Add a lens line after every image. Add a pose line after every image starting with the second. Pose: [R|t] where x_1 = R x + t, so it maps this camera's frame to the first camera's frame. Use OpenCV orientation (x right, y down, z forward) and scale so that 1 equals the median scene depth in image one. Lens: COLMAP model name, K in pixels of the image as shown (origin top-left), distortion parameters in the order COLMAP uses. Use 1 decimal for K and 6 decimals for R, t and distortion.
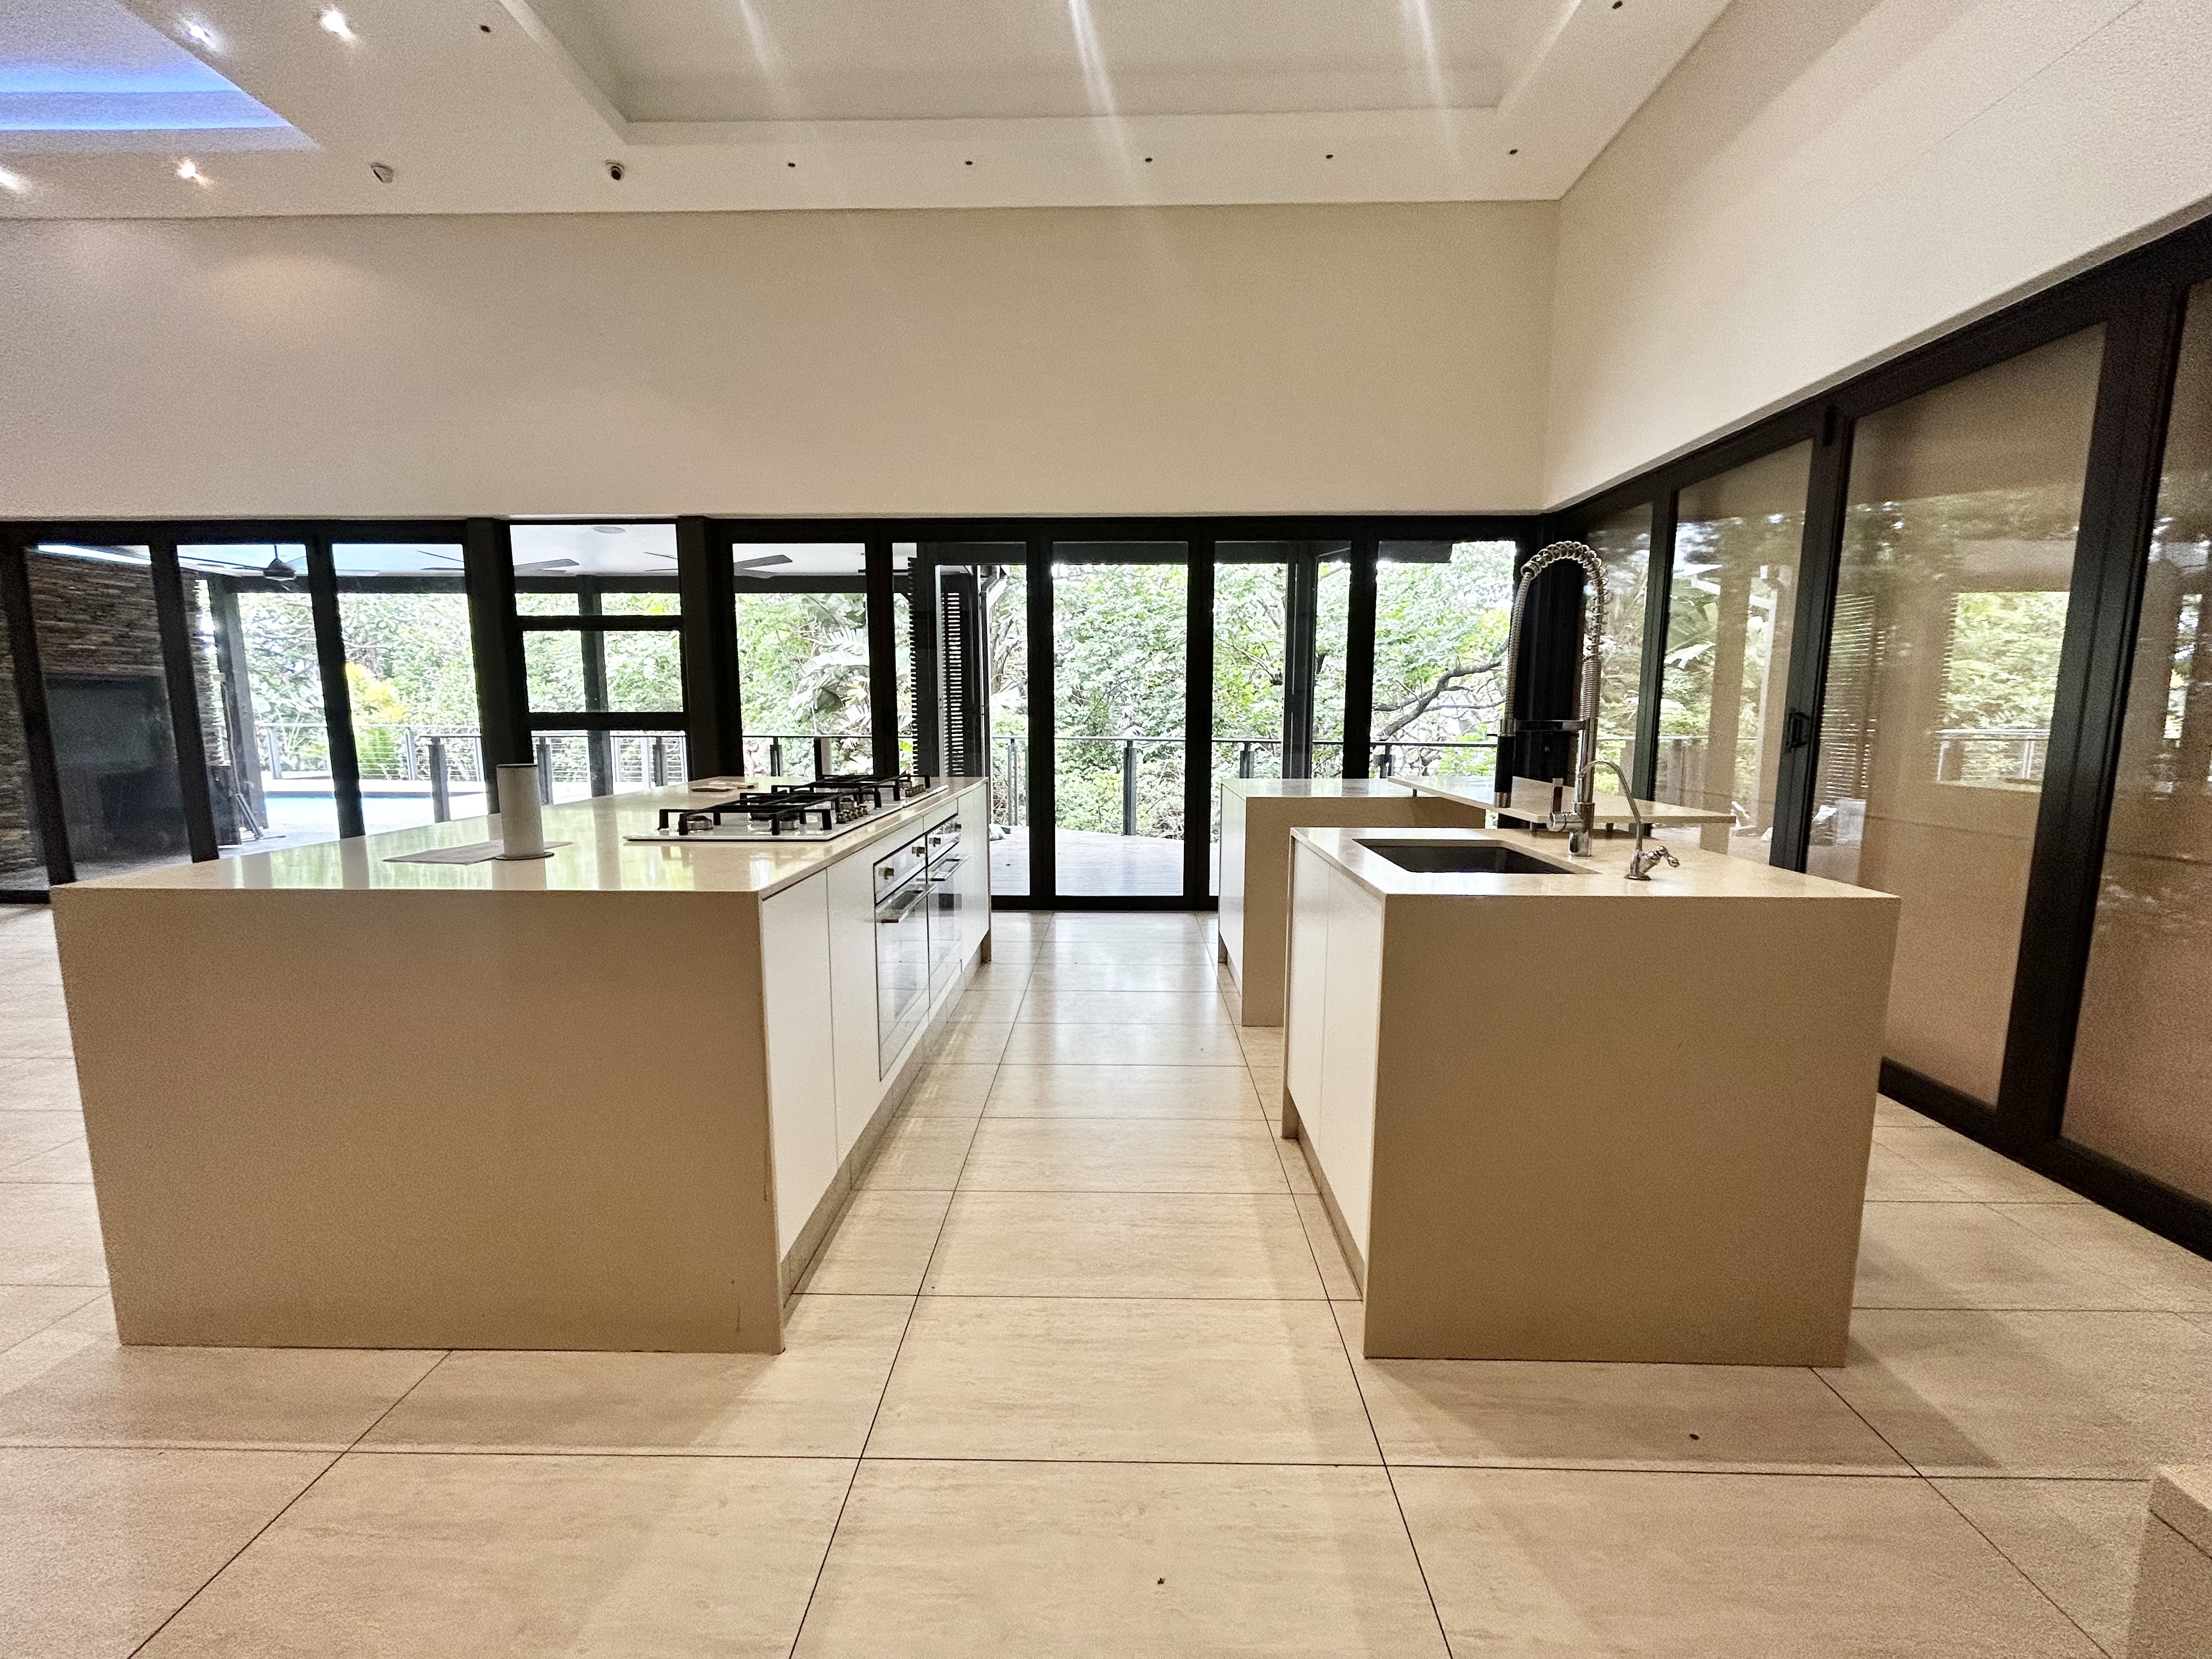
lens RADIAL K [[891.2, 0, 1097.8], [0, 891.2, 829.4], [0, 0, 1]] dist [0.001302, -0.000288]
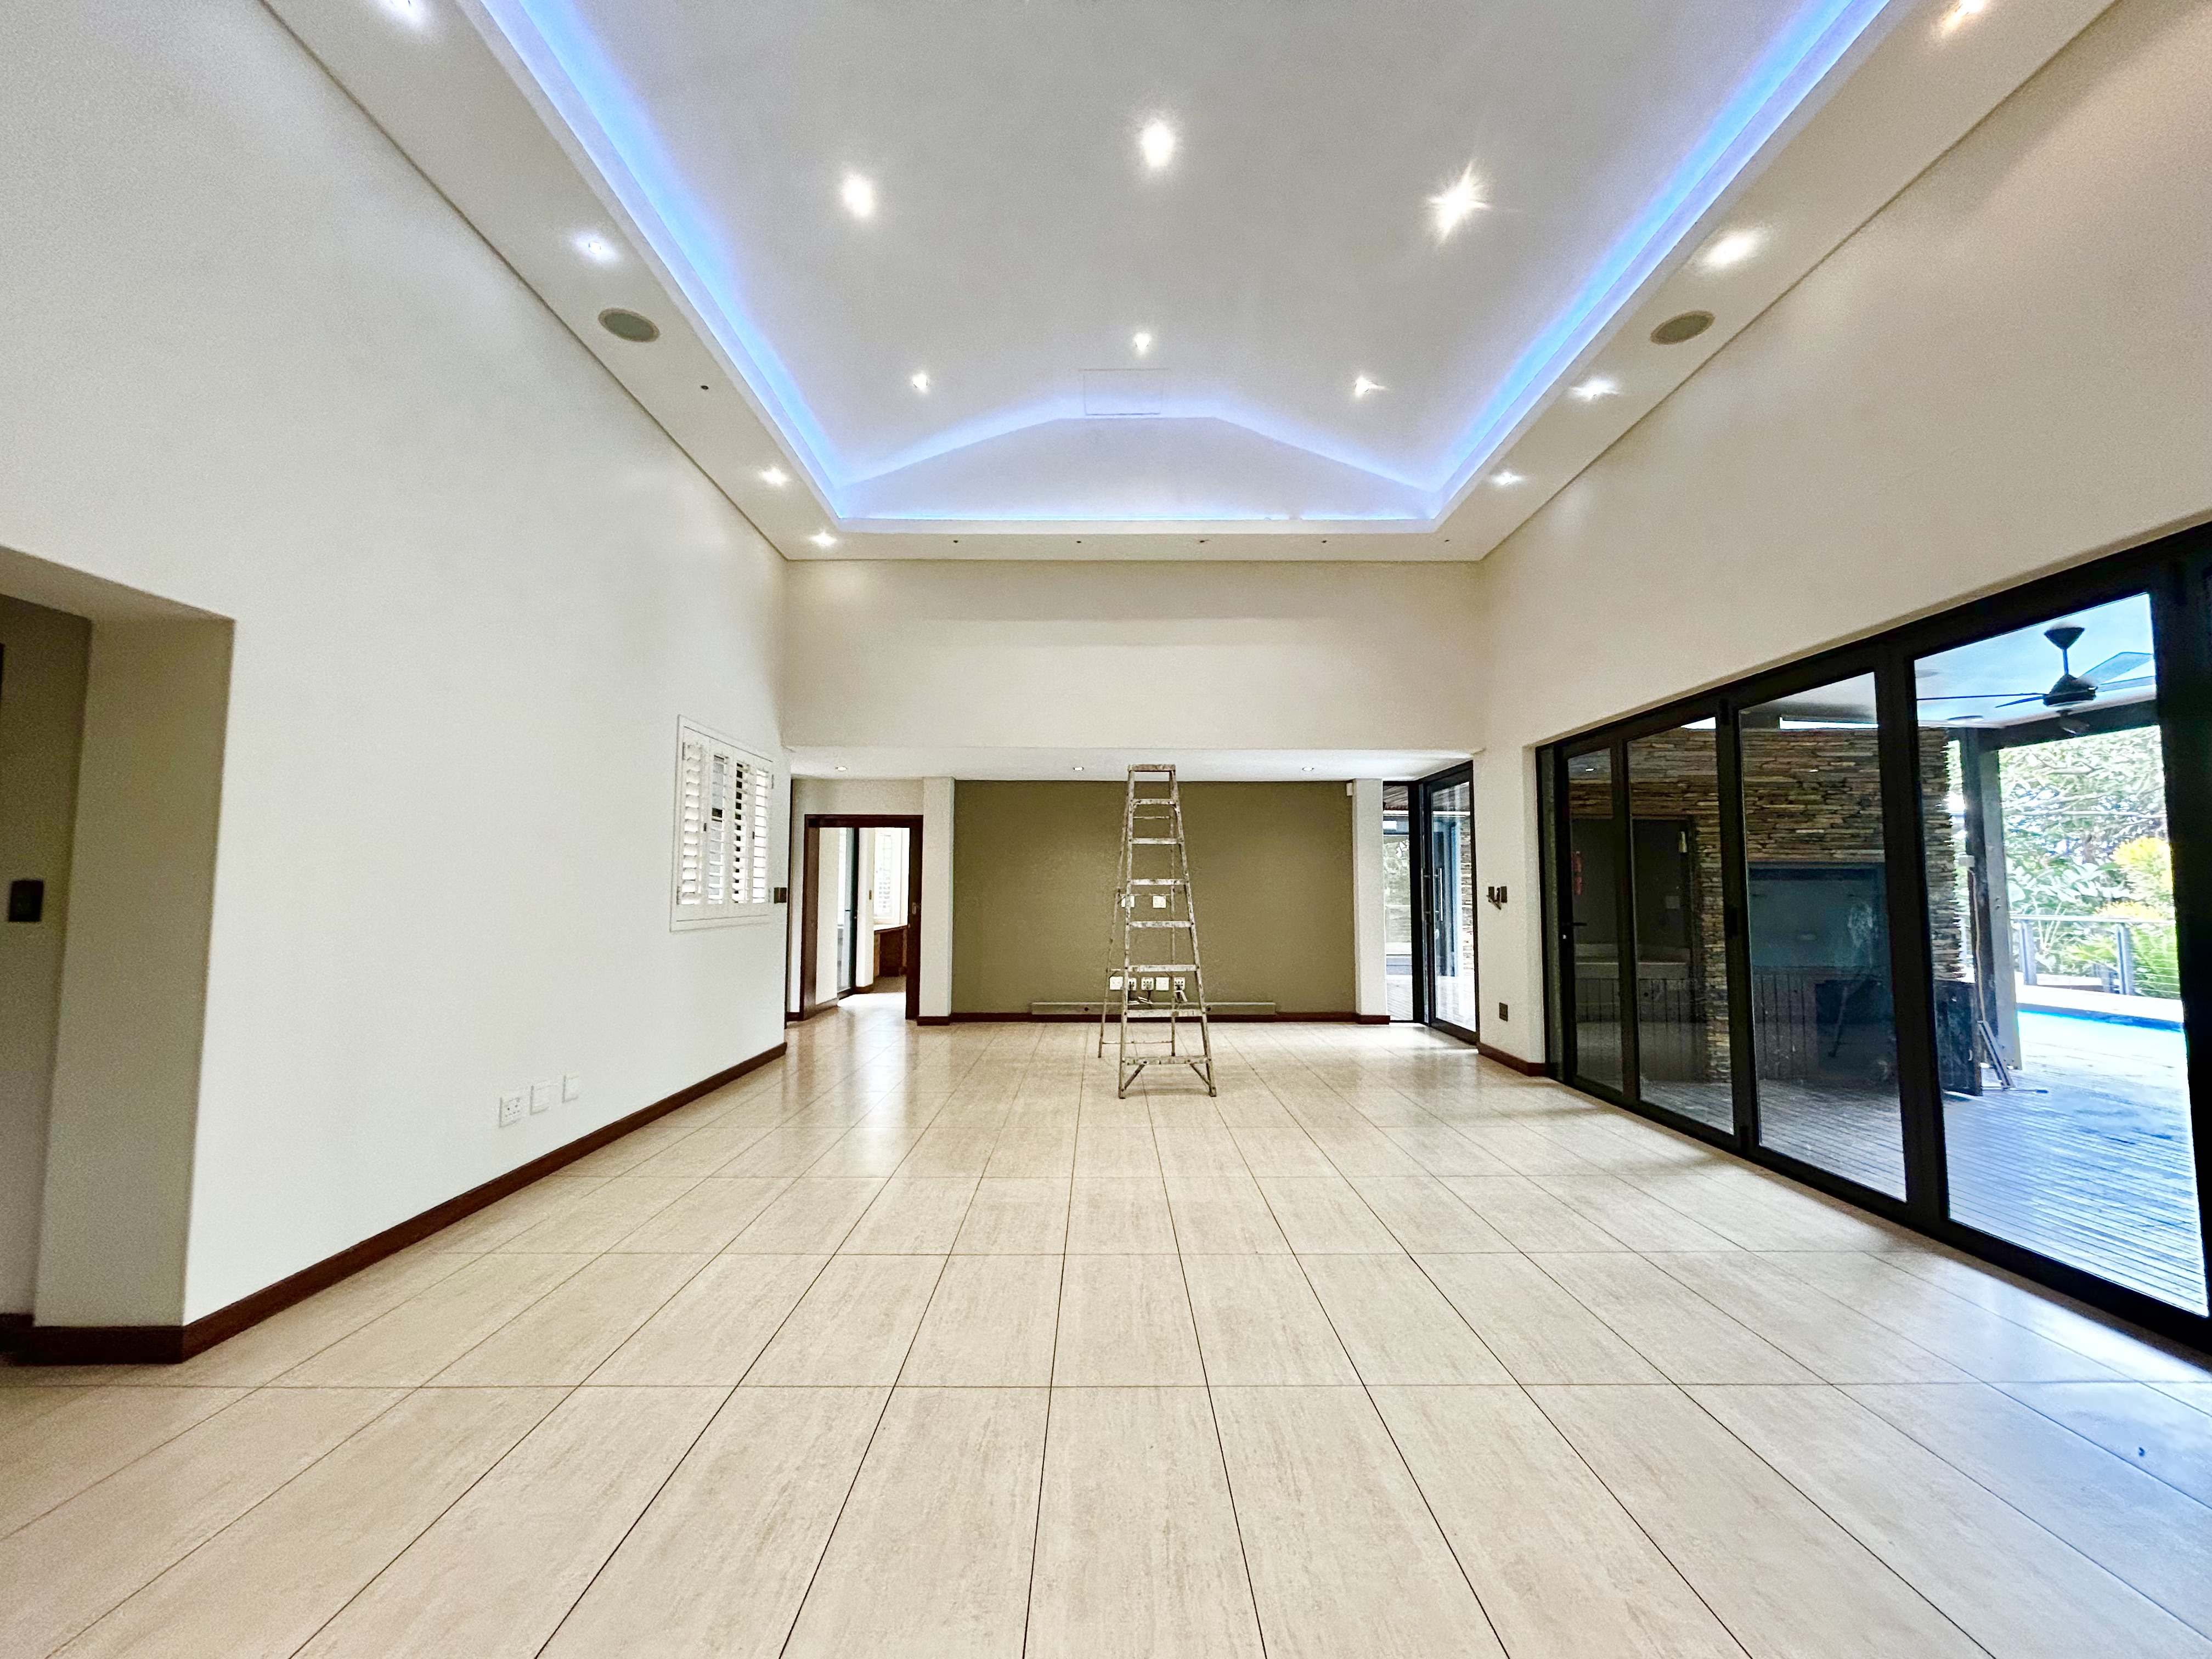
lens RADIAL K [[891.2, 0, 1097.8], [0, 891.2, 829.4], [0, 0, 1]] dist [0.001302, -0.000288]
pose [[0.027730, -0.069431, -0.997201, -0.280583], [-0.136575, 0.987967, -0.072586, -0.047154], [0.990242, 0.138205, 0.017913, 0.285188]]
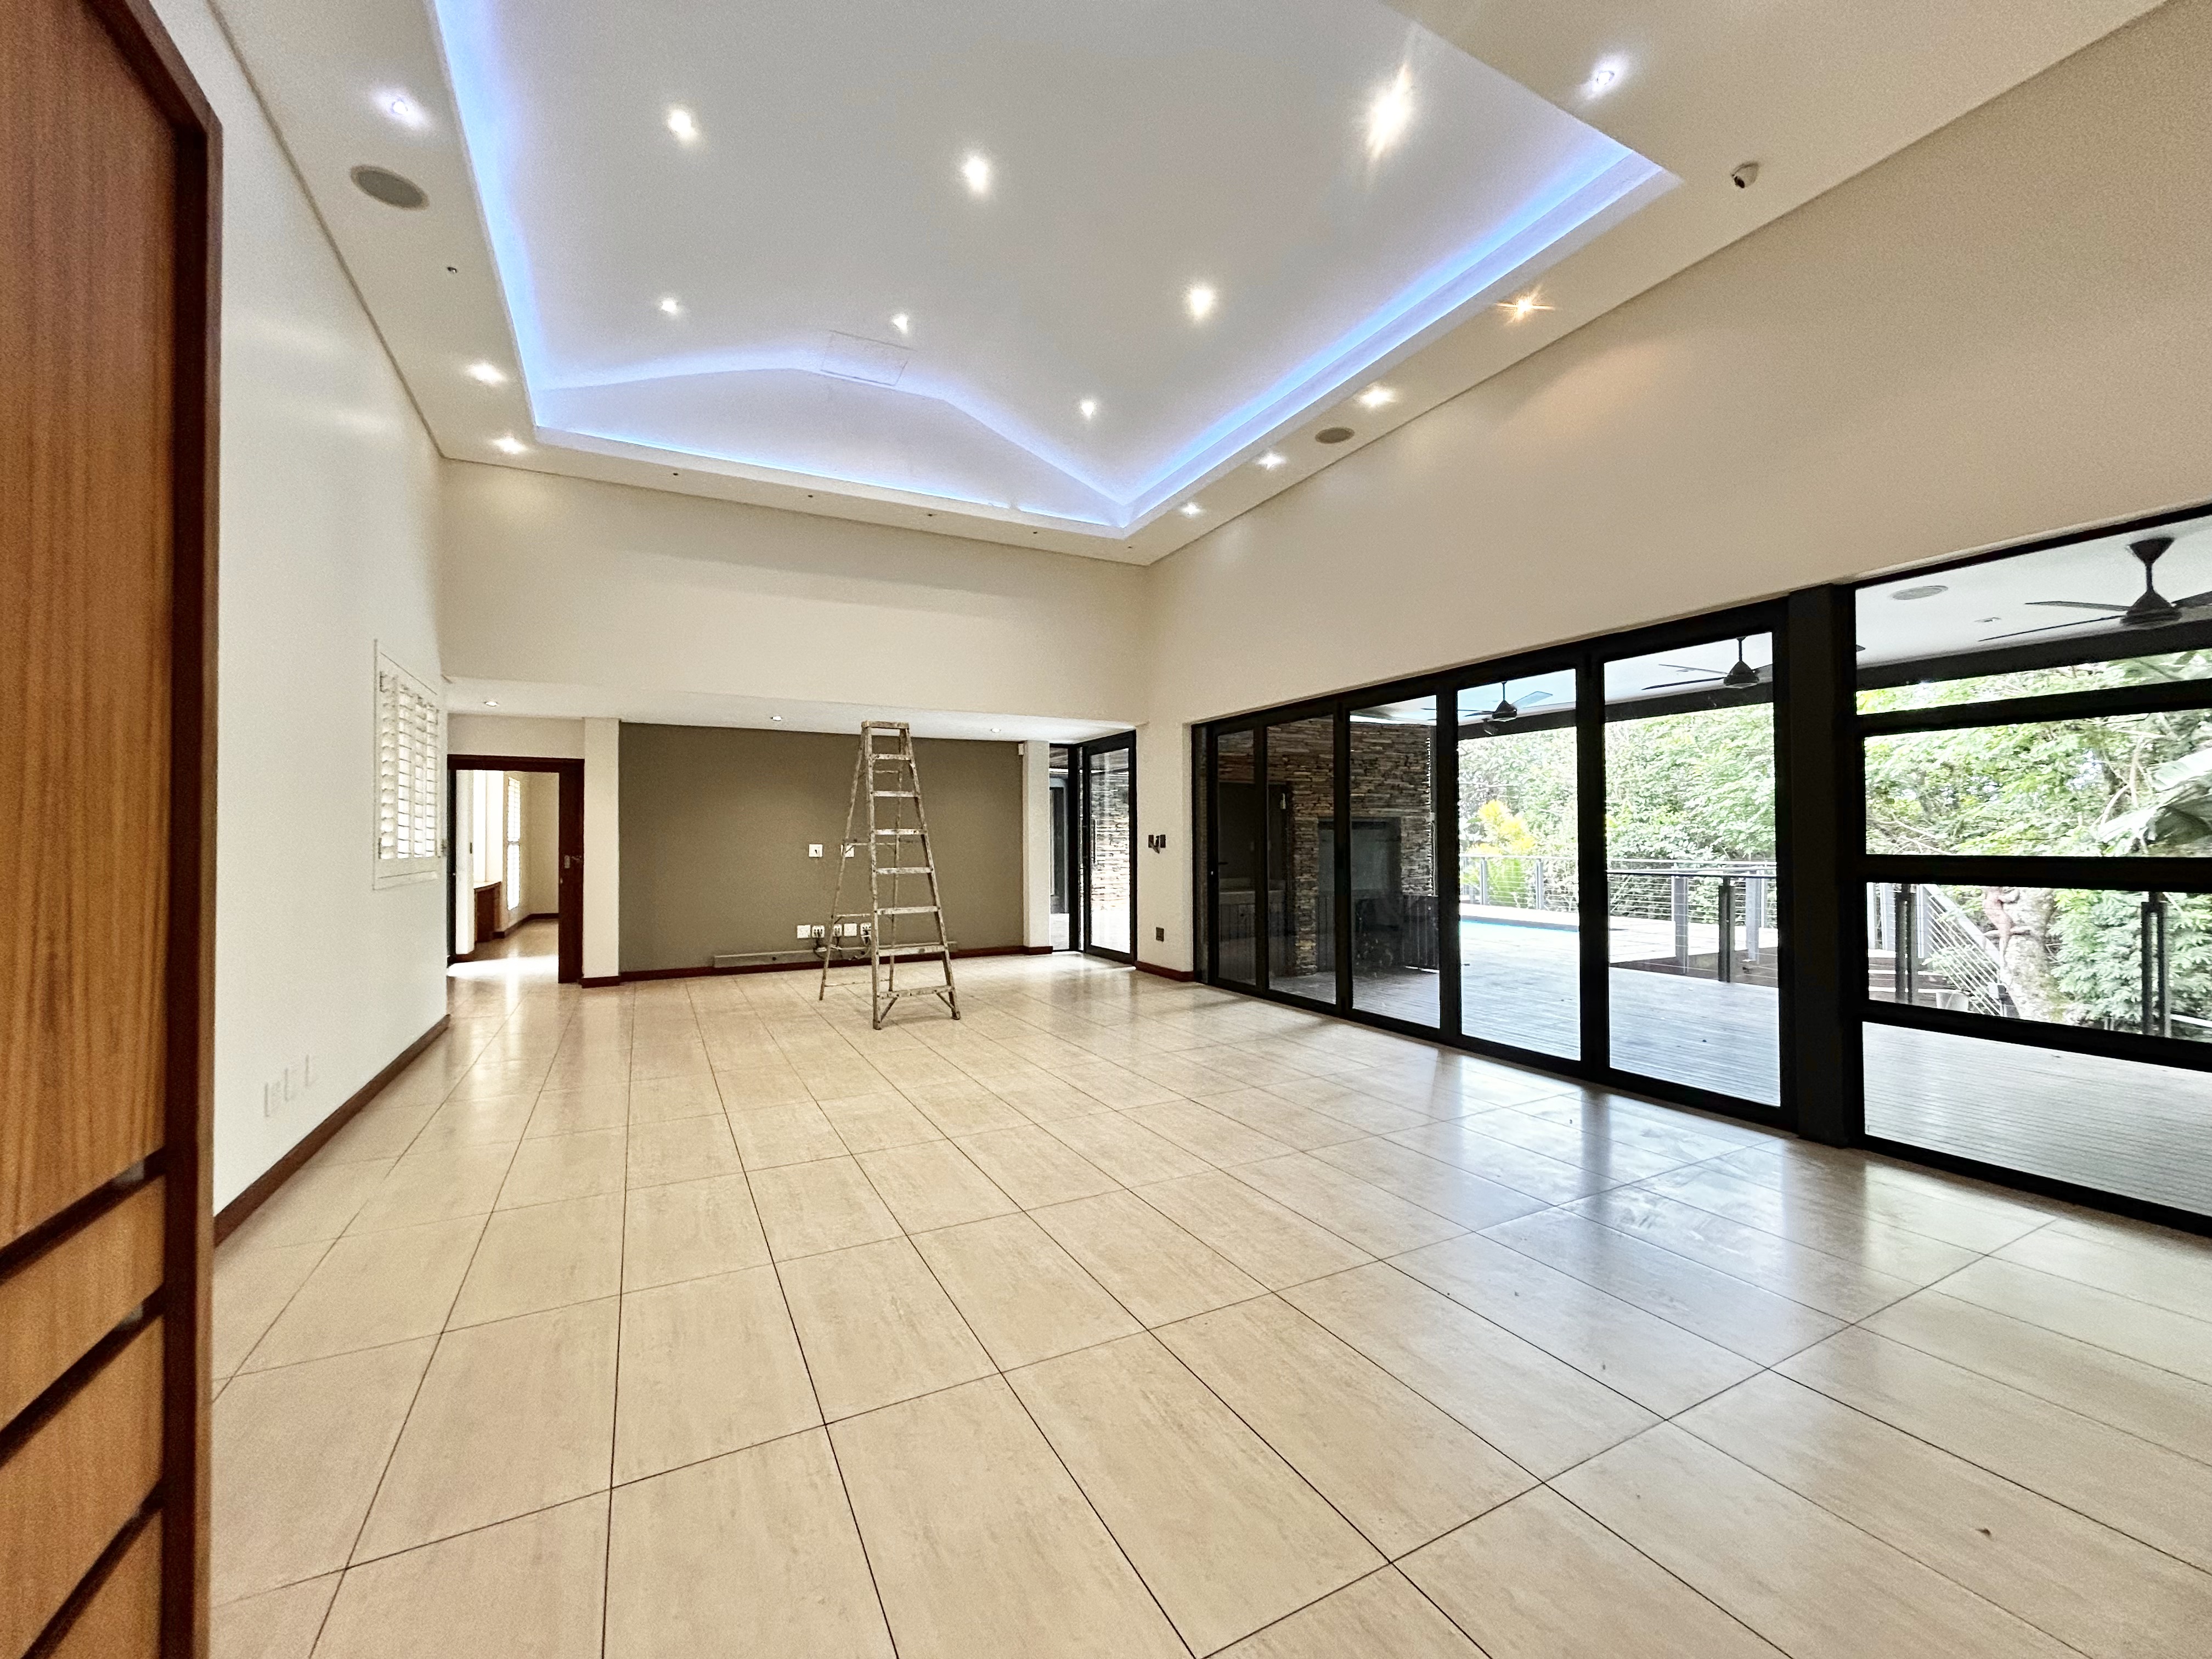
lens RADIAL K [[891.2, 0, 1097.8], [0, 891.2, 829.4], [0, 0, 1]] dist [0.001302, -0.000288]
pose [[0.475741, -0.013387, -0.879484, -0.224331], [-0.112880, 0.990687, -0.076140, -0.024137], [0.872313, 0.135498, 0.469799, 0.120107]]
